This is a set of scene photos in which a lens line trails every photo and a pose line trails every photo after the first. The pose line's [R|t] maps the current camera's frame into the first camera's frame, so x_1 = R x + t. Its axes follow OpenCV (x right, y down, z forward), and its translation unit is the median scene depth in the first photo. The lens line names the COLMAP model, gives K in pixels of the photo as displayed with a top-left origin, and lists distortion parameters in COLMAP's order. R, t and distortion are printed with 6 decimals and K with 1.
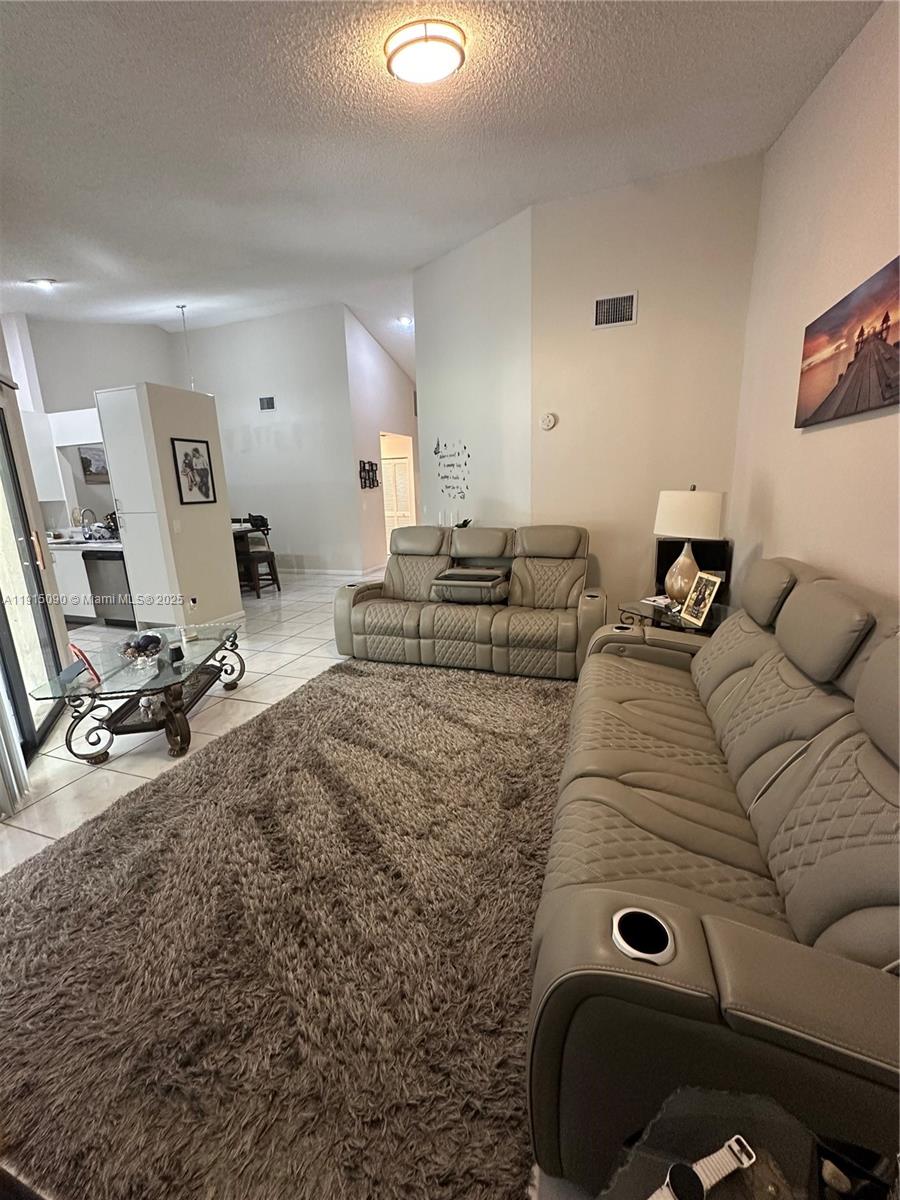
lens RADIAL K [[479.3, 0, 453.3], [0, 479.3, 590.9], [0, 0, 1]] dist [-0.003664, -0.001201]
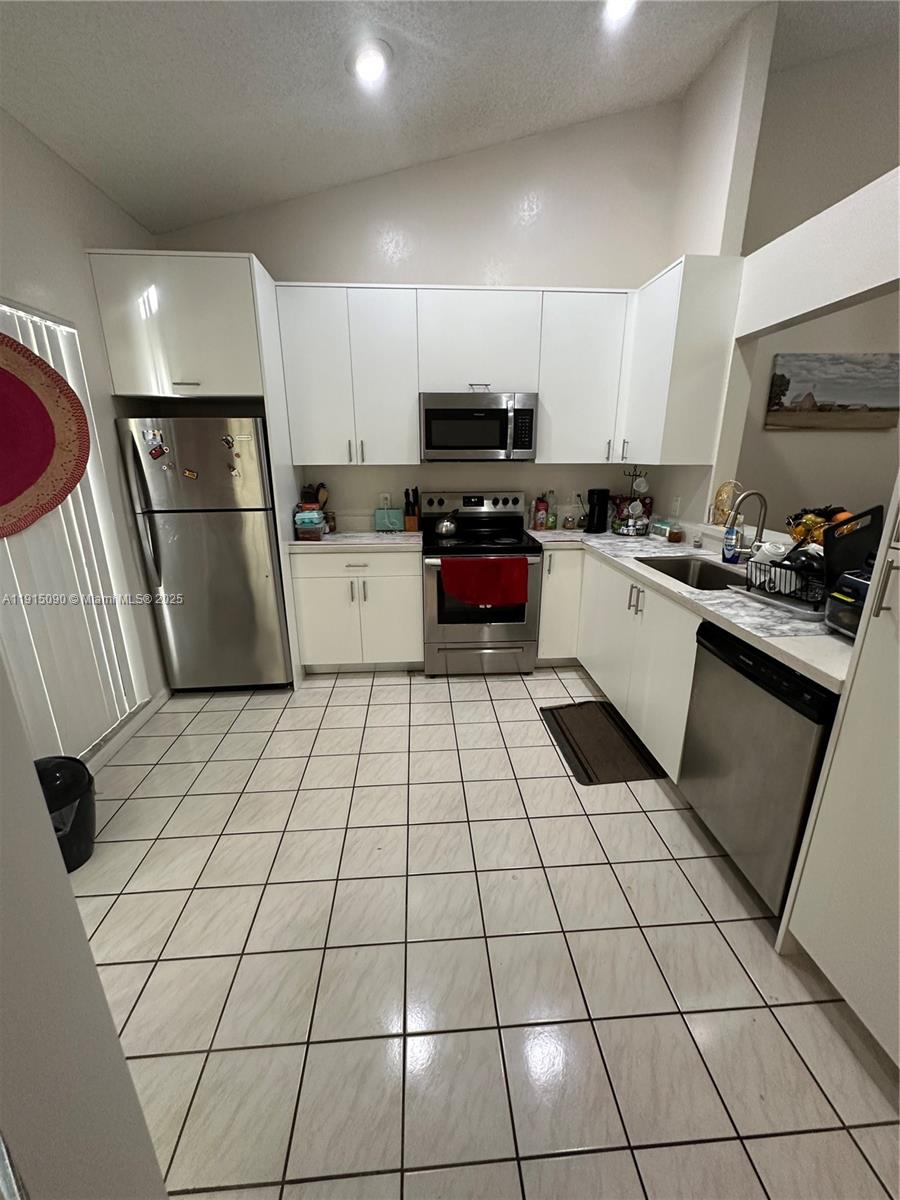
lens RADIAL K [[479.3, 0, 452.1], [0, 479.3, 602.3], [0, 0, 1]] dist [-0.003664, -0.001201]
pose [[0.388467, 0.302269, -0.870475, -0.471398], [-0.212296, 0.948612, 0.234661, -0.118043], [0.896674, 0.093641, 0.432675, 0.590851]]
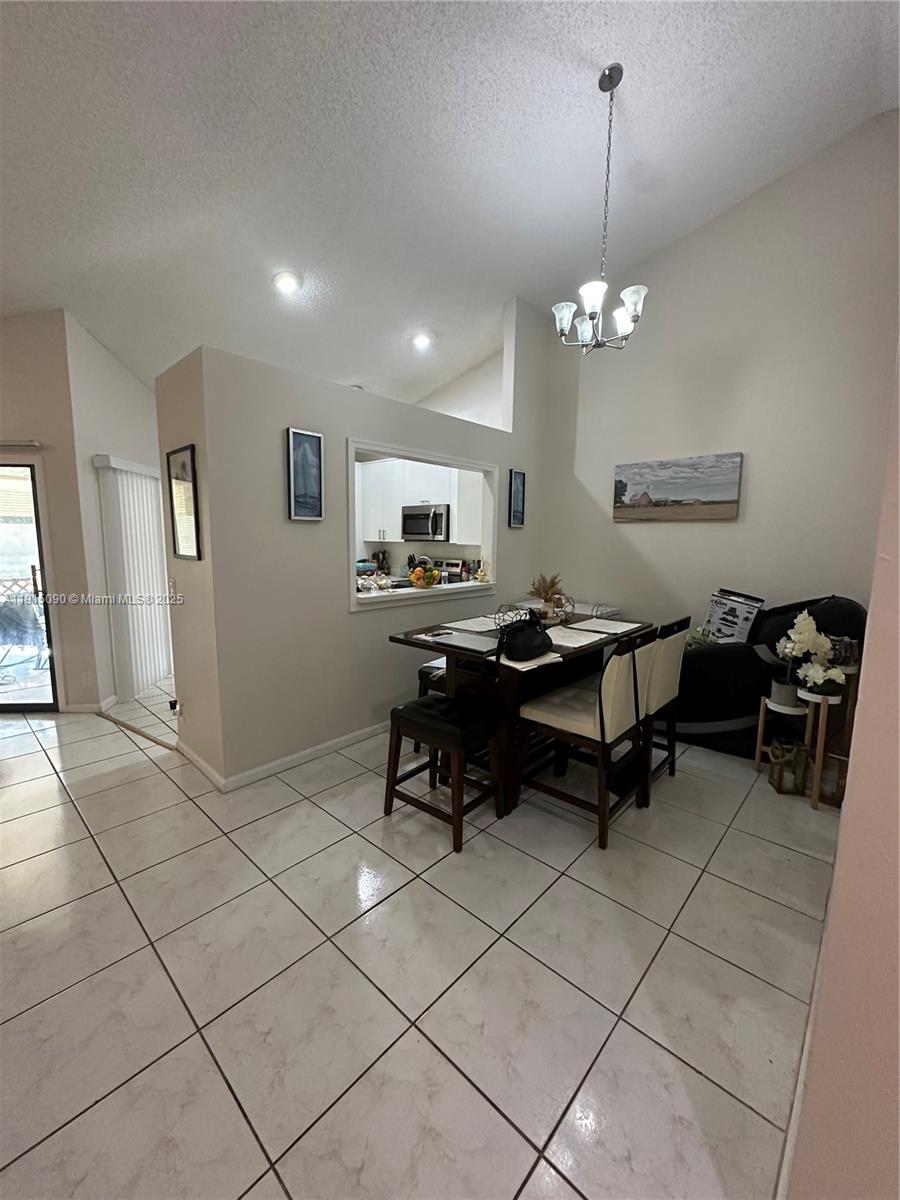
lens RADIAL K [[479.3, 0, 448.5], [0, 479.3, 595.5], [0, 0, 1]] dist [-0.003664, -0.001201]
pose [[-0.407290, 0.143510, -0.901953, -0.112754], [-0.198605, 0.950027, 0.240842, -0.283181], [0.891443, 0.277226, -0.358434, 1.242901]]
